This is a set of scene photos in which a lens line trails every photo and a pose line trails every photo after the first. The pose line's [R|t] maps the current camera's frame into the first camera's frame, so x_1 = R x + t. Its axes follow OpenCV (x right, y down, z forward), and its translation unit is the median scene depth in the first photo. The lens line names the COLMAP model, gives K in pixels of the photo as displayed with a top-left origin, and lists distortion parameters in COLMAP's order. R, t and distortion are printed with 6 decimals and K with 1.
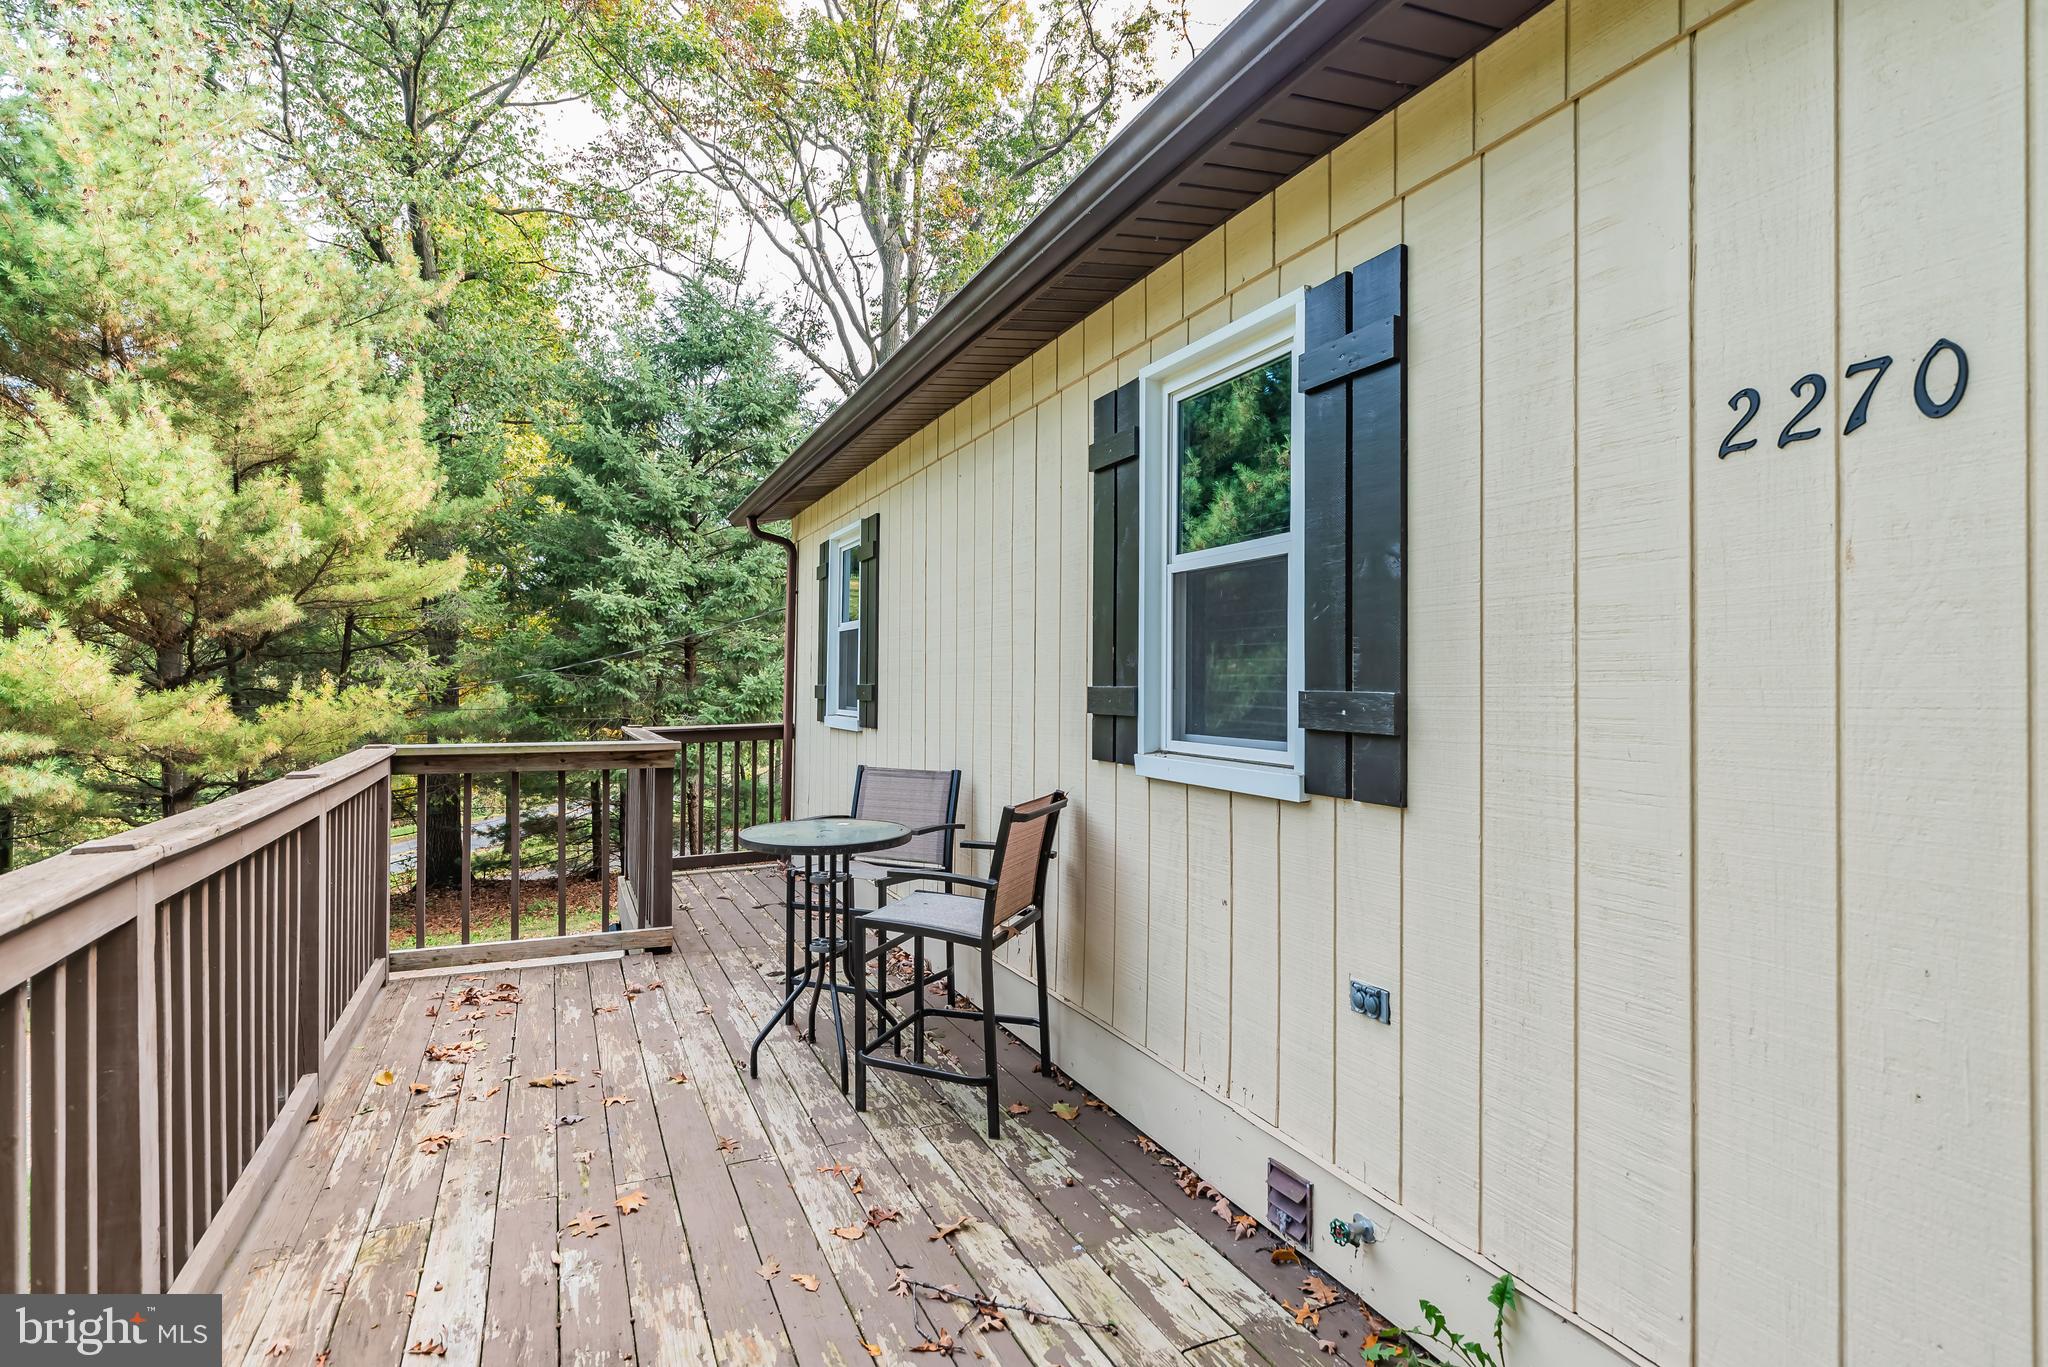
lens RADIAL K [[1001.3, 0, 1024.0], [0, 1001.3, 683.5], [0, 0, 1]] dist [0.002164, 0.000289]
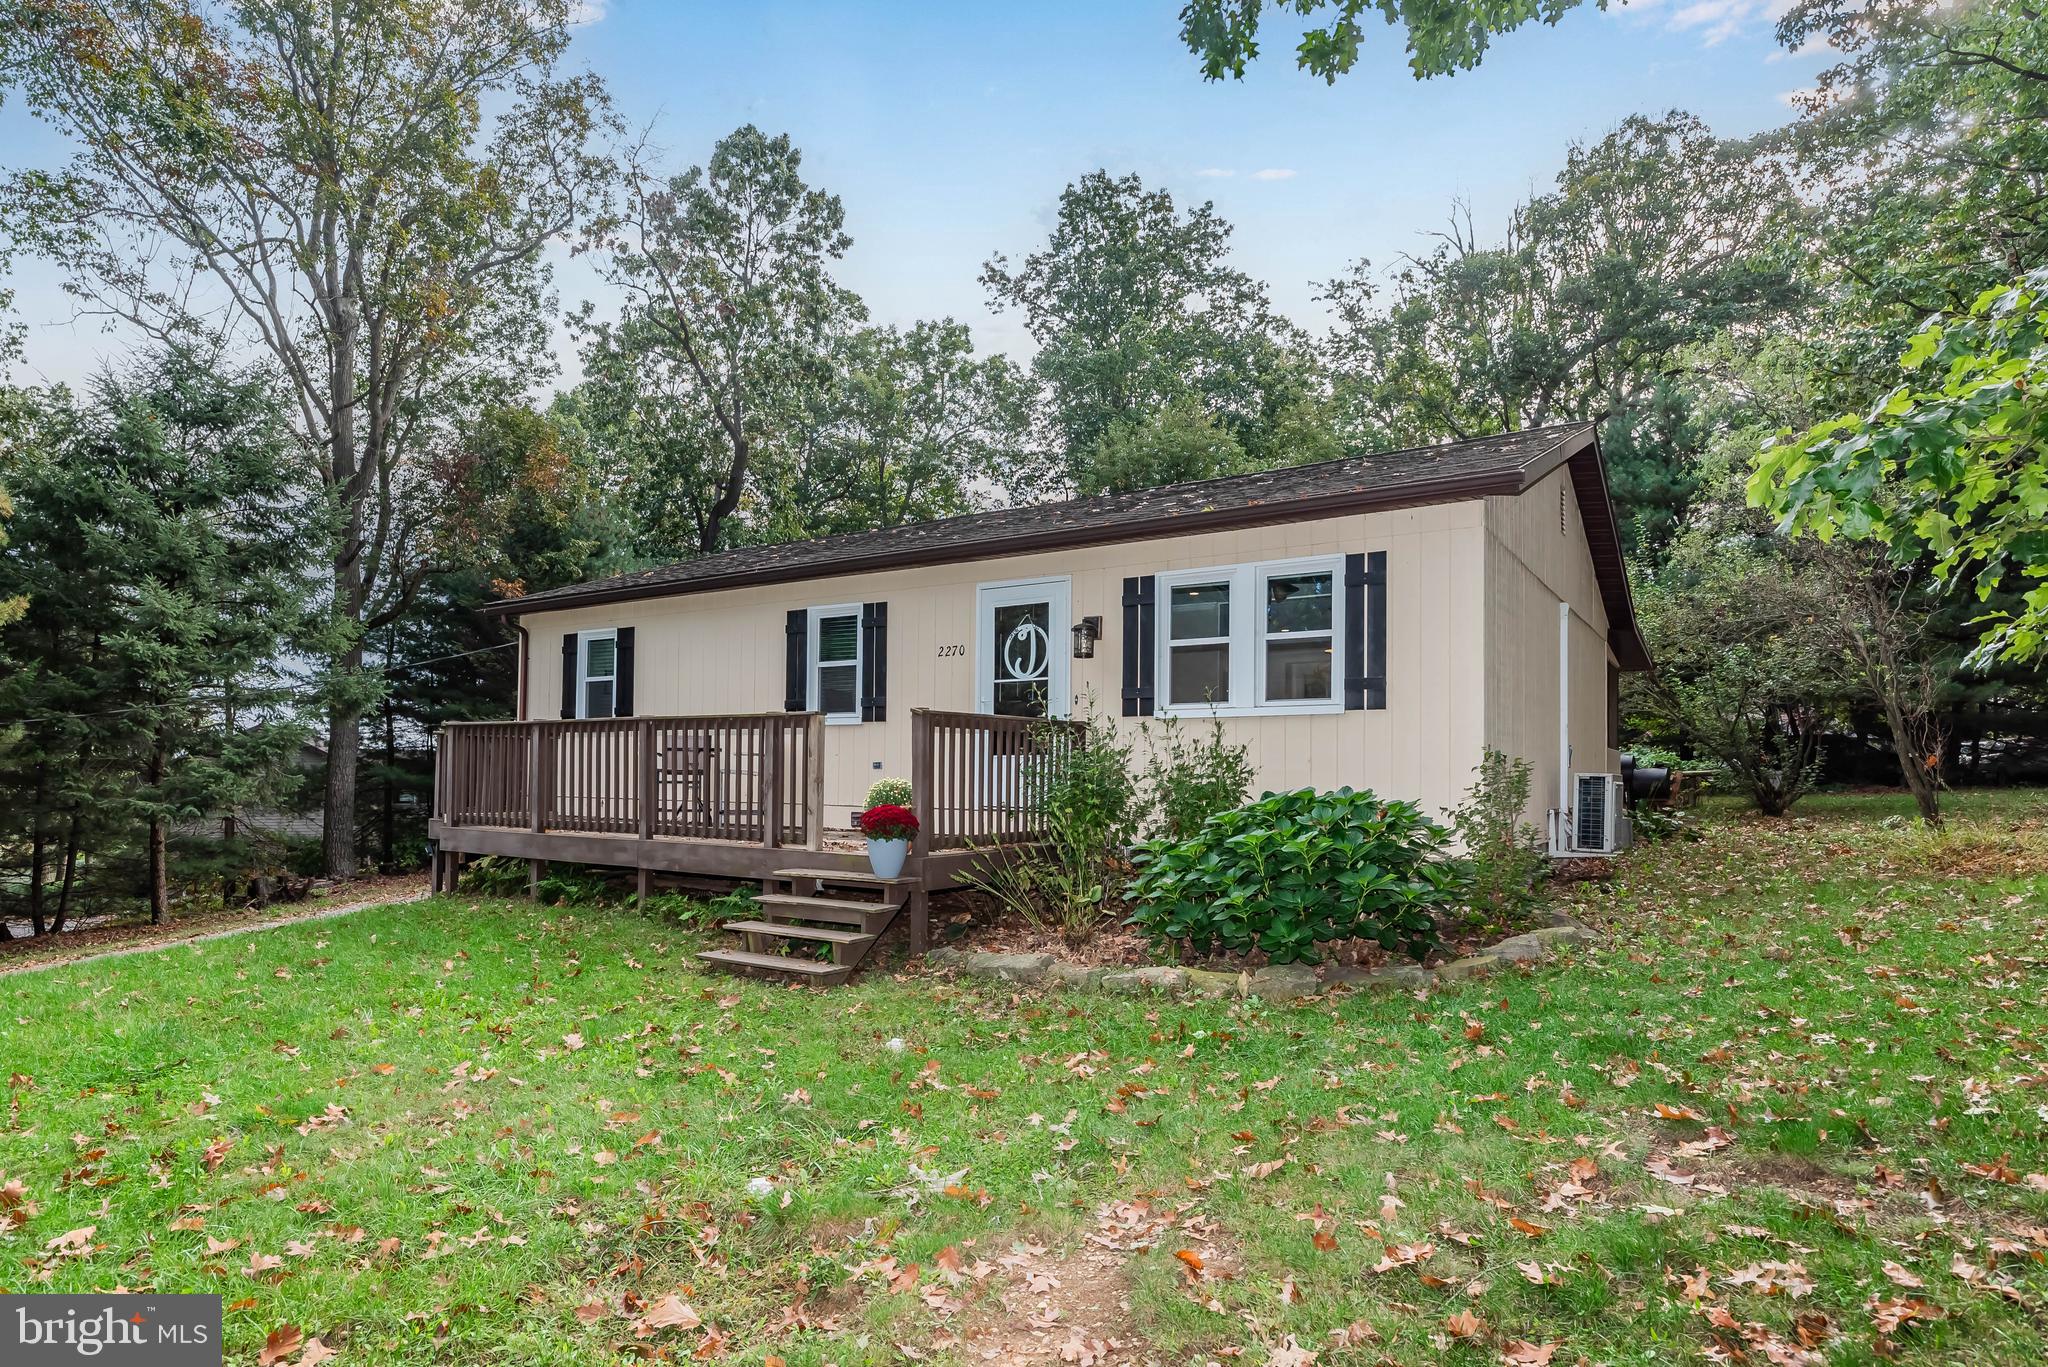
lens RADIAL K [[1001.3, 0, 1024.0], [0, 1001.3, 683.5], [0, 0, 1]] dist [0.002164, 0.000289]
pose [[0.829511, 0.036144, 0.557319, -1.135962], [0.004371, 0.997453, -0.071194, 0.187228], [-0.558473, 0.061492, 0.827241, -2.167328]]
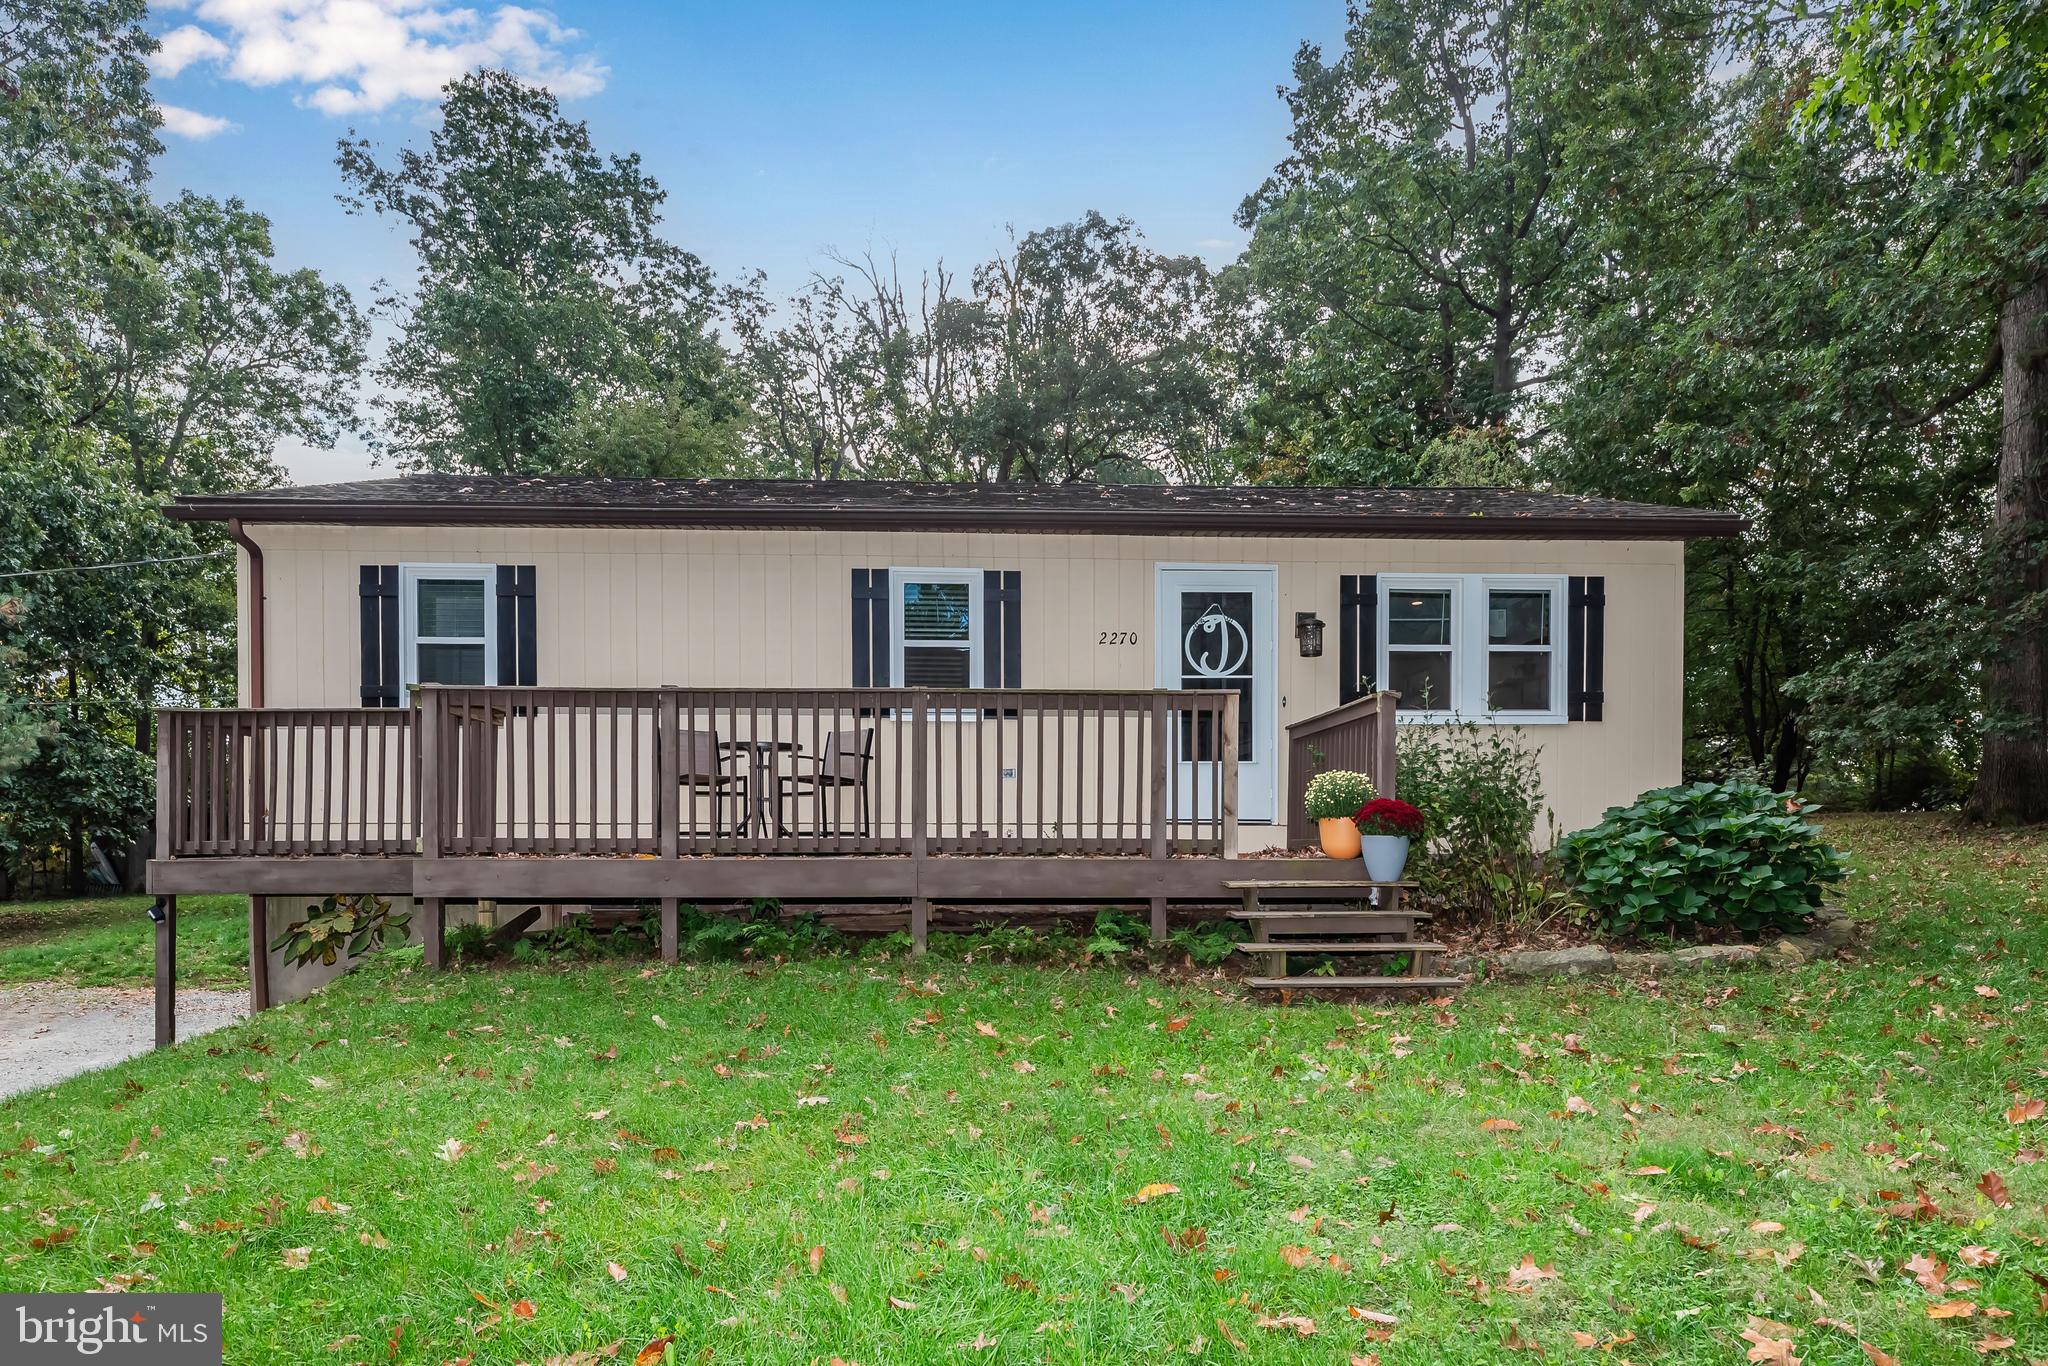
lens RADIAL K [[1060.5, 0, 1025.0], [0, 1060.5, 802.9], [0, 0, 1]] dist [0.000549, -0.000132]
pose [[0.391904, -0.004983, 0.919993, -2.261803], [-0.000557, 0.999984, 0.005653, 0.283636], [-0.920006, -0.002728, 0.391895, -0.402559]]
